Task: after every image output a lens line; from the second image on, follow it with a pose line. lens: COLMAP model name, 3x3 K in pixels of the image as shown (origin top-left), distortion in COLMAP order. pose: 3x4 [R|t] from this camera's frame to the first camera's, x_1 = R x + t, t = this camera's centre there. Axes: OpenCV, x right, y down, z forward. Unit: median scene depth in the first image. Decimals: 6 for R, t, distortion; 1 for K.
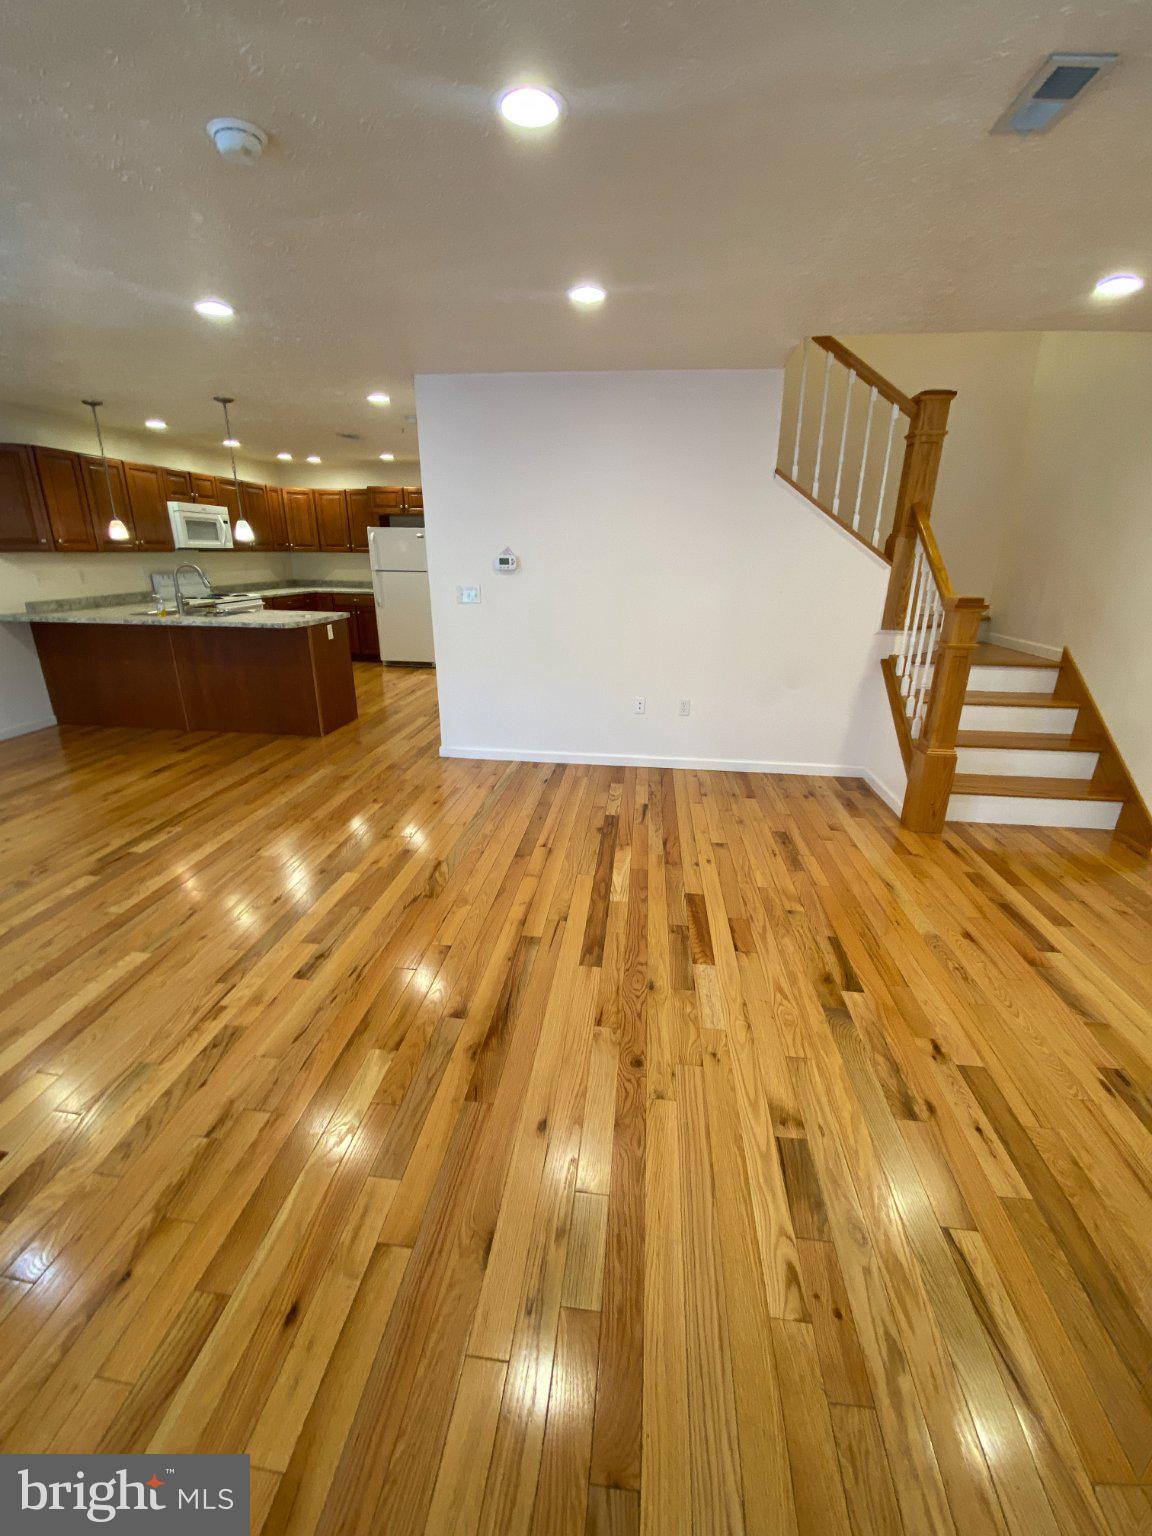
lens RADIAL K [[609.9, 0, 576.0], [0, 609.9, 768.0], [0, 0, 1]] dist [0.036263, -0.027831]
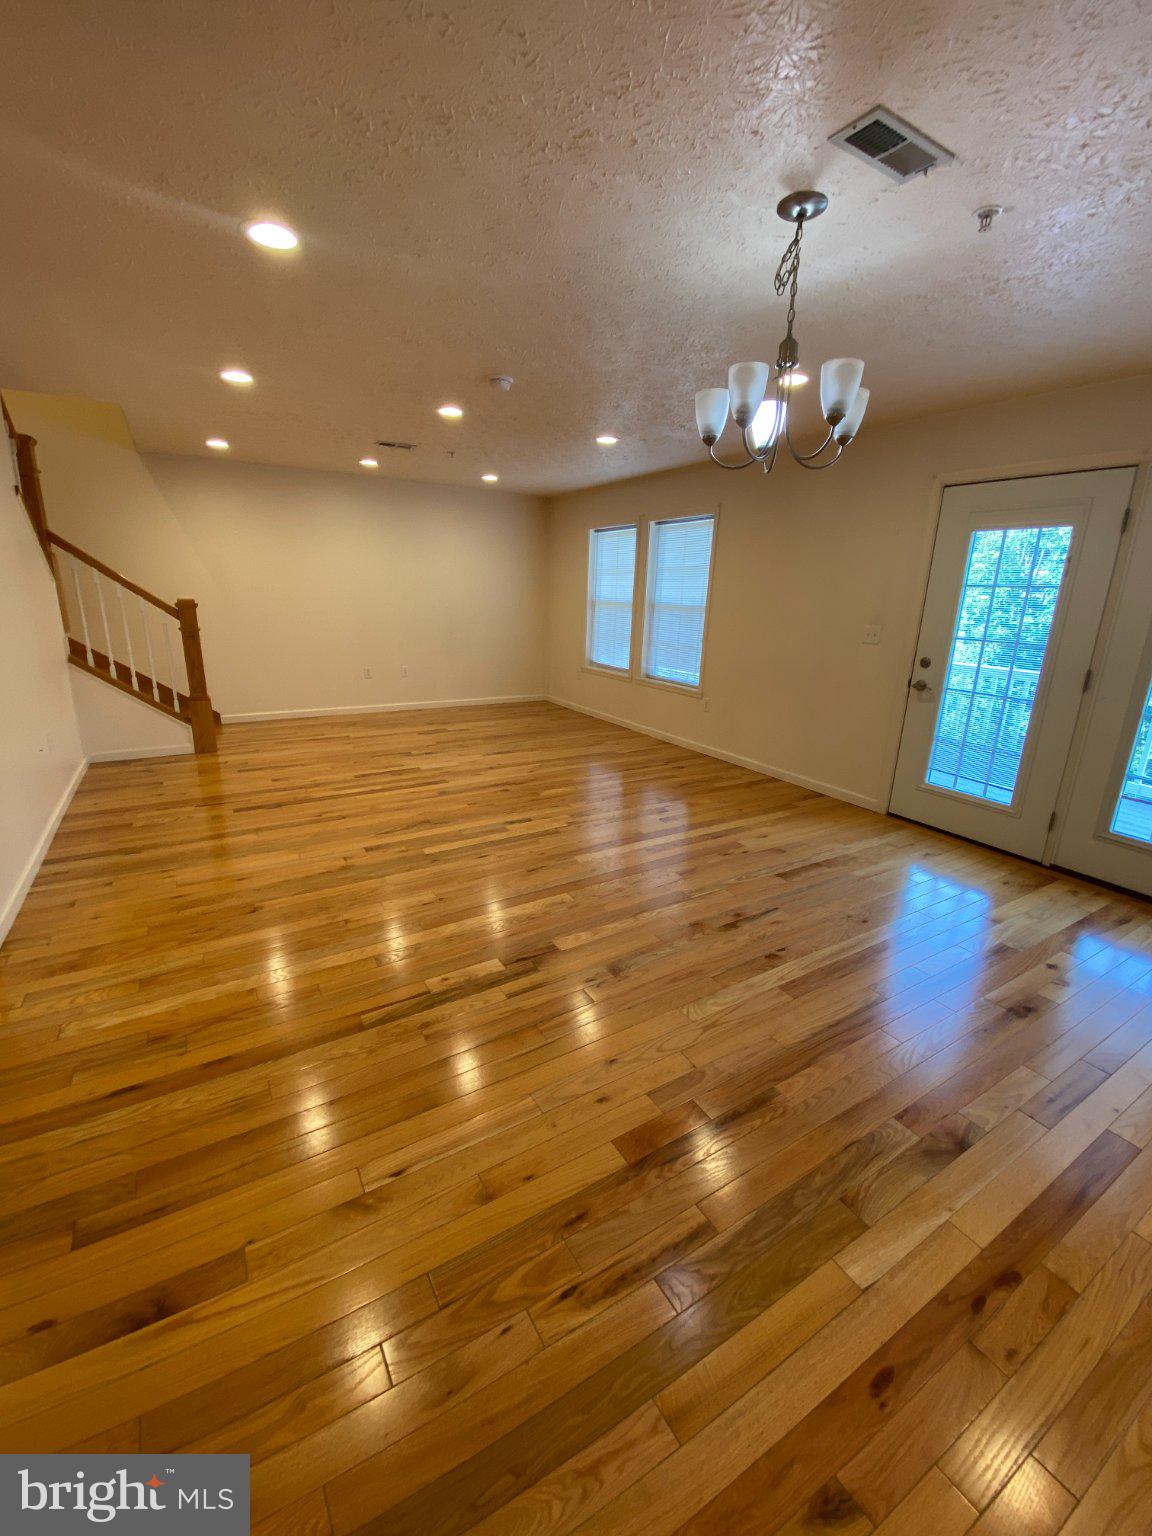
lens RADIAL K [[609.9, 0, 576.0], [0, 609.9, 768.0], [0, 0, 1]] dist [0.036263, -0.027831]
pose [[-0.608787, -0.248438, 0.753430, -0.950616], [0.234240, 0.851070, 0.469905, -0.305554], [-0.757964, 0.462555, -0.459927, 0.858915]]
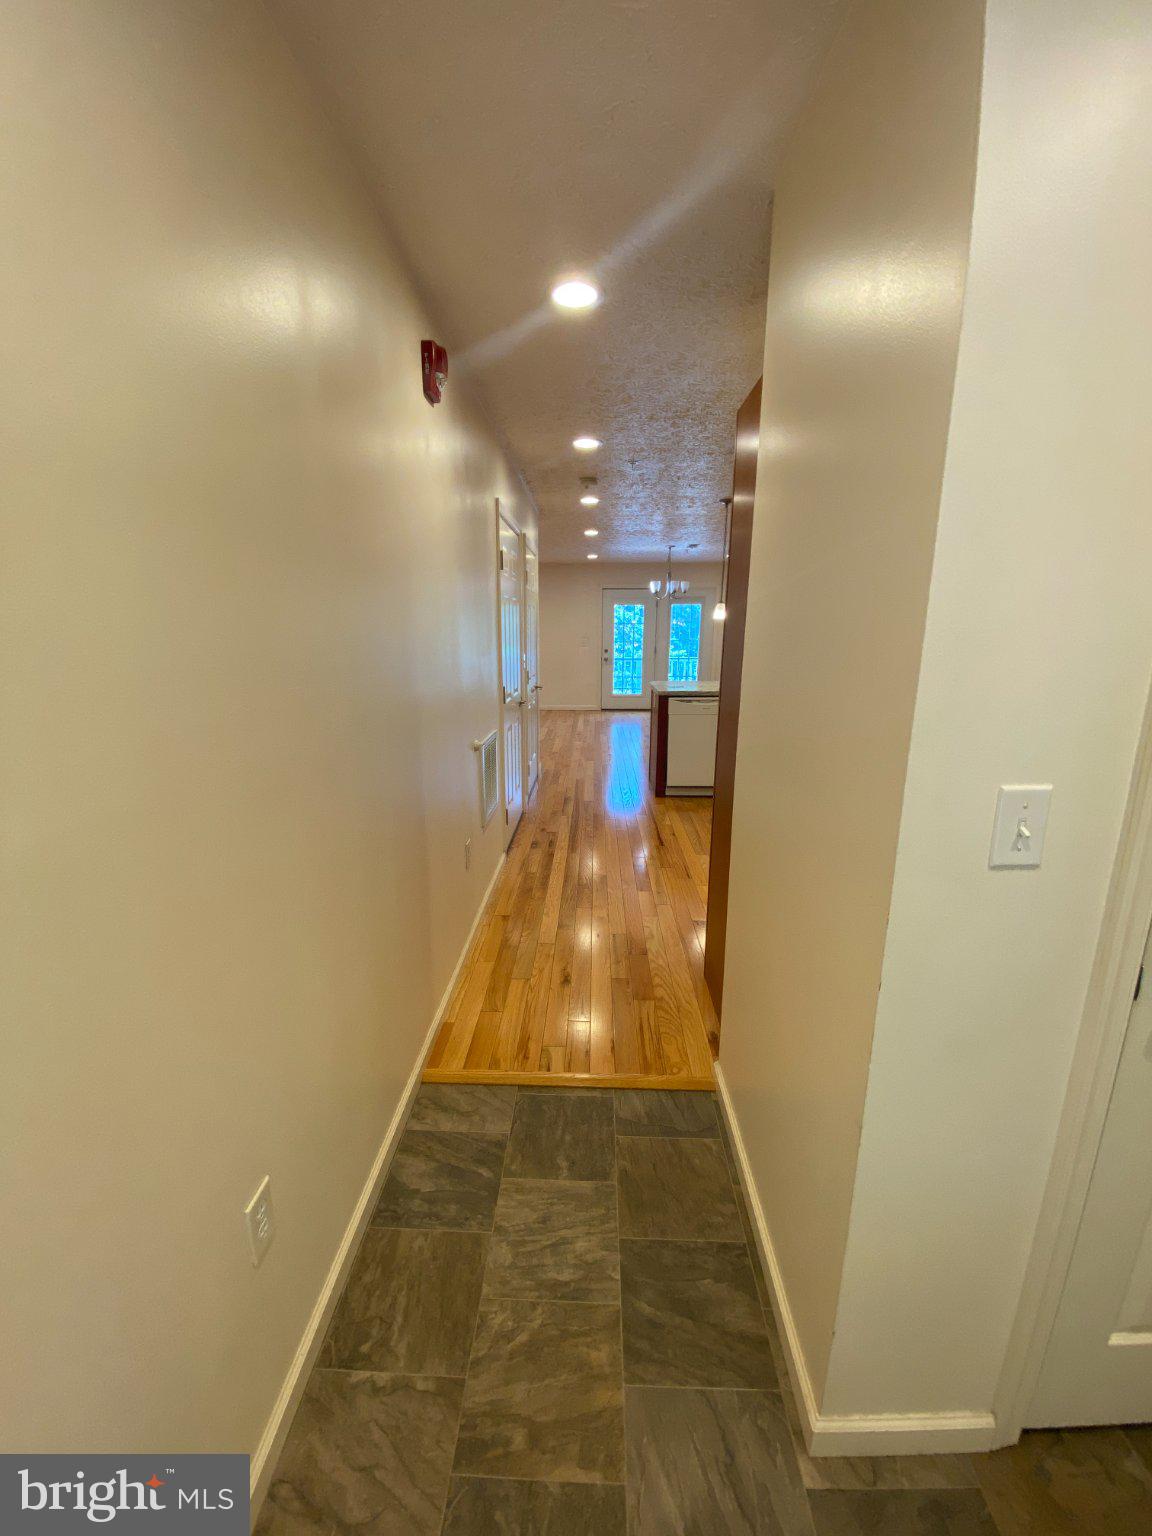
lens RADIAL K [[609.9, 0, 576.0], [0, 609.9, 768.0], [0, 0, 1]] dist [0.036263, -0.027831]
pose [[-0.996118, 0.009362, -0.087526, -0.204083], [-0.039275, 0.842602, 0.537103, -0.806557], [0.078777, 0.538455, -0.838964, 2.279566]]
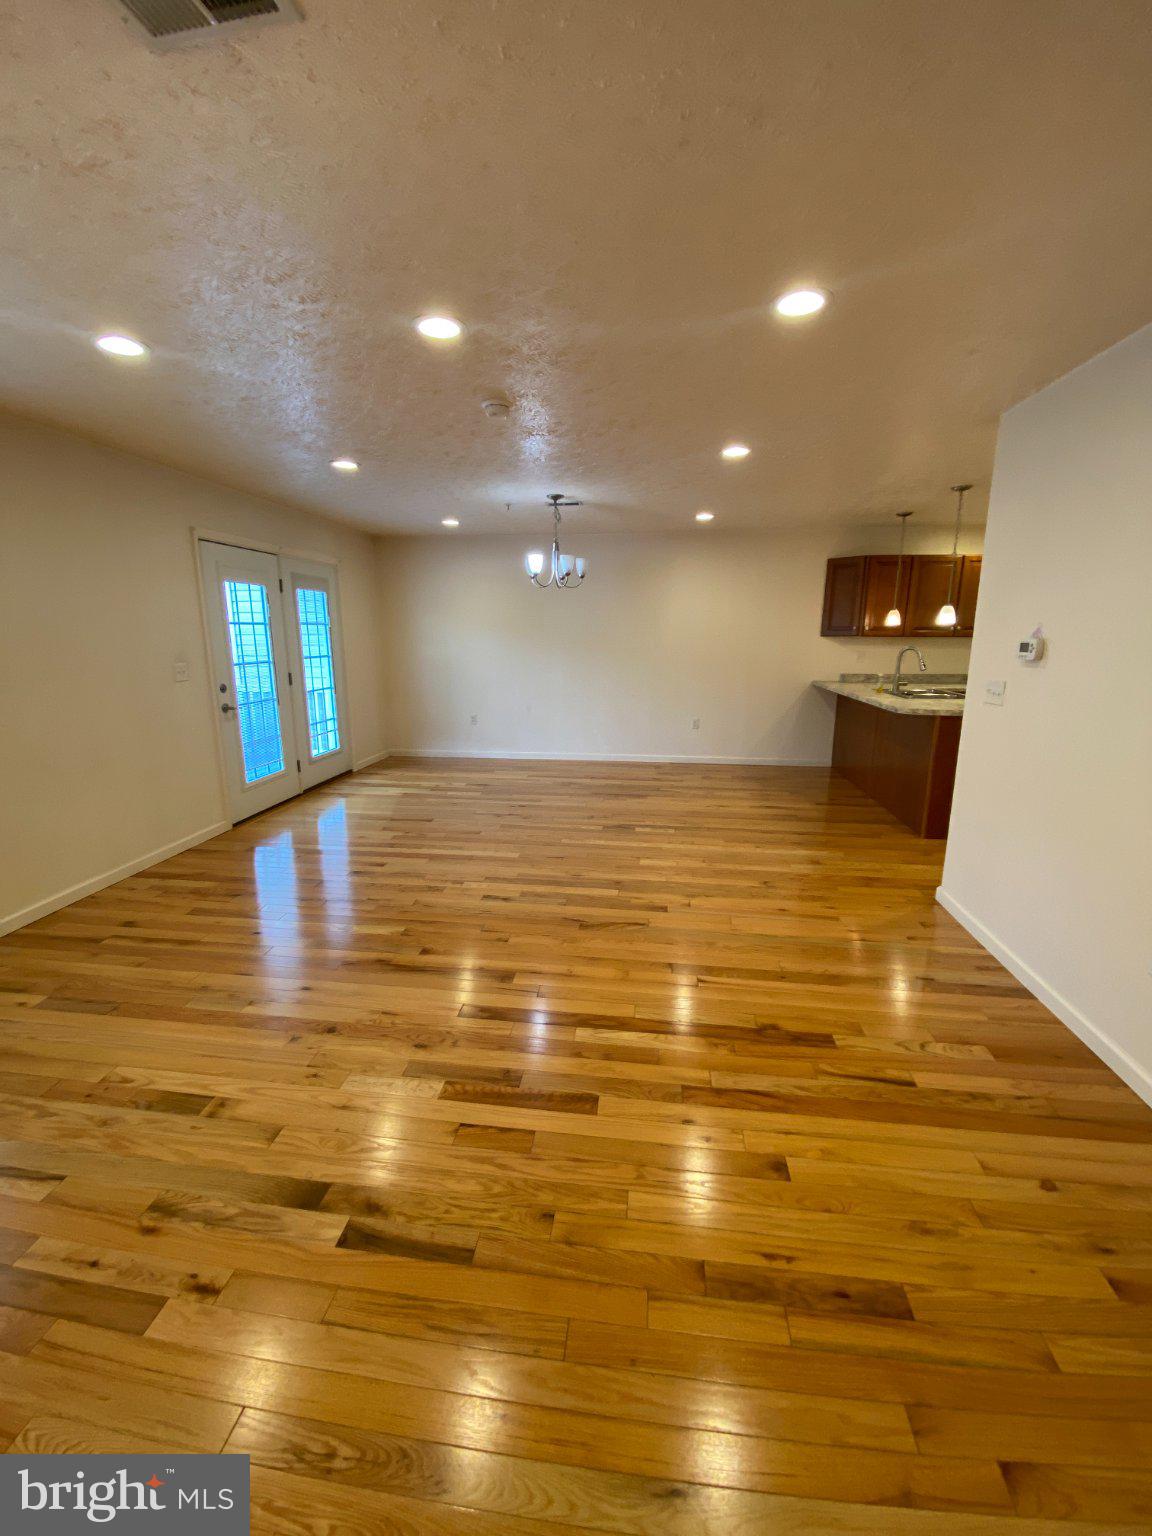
lens RADIAL K [[624.8, 0, 576.0], [0, 624.8, 768.0], [0, 0, 1]] dist [0.030108, -0.024371]
pose [[-0.009777, 0.204671, -0.978782, 0.537267], [-0.336998, 0.920892, 0.195932, -0.181987], [0.941455, 0.331763, 0.059971, 0.532695]]
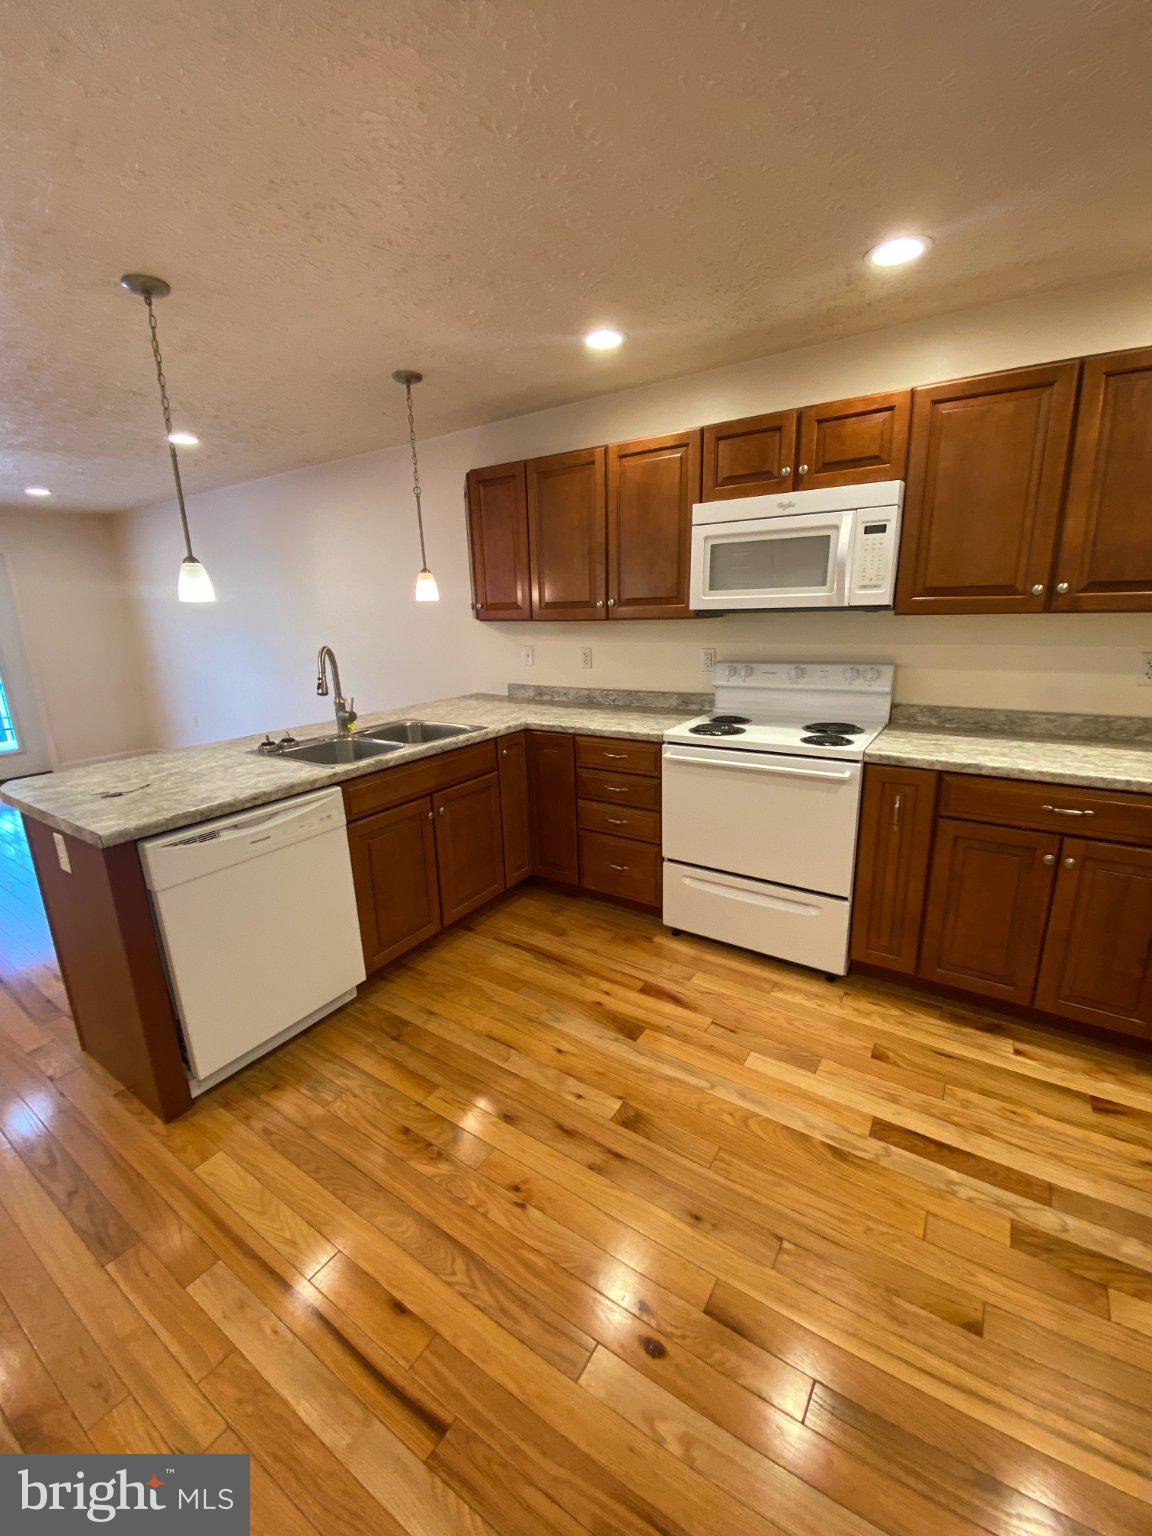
lens RADIAL K [[624.8, 0, 576.0], [0, 624.8, 768.0], [0, 0, 1]] dist [0.030108, -0.024371]
pose [[-0.455625, 0.219298, -0.862737, -0.277475], [-0.279057, 0.885138, 0.372367, -0.573316], [0.845301, 0.410412, -0.342094, 1.615623]]
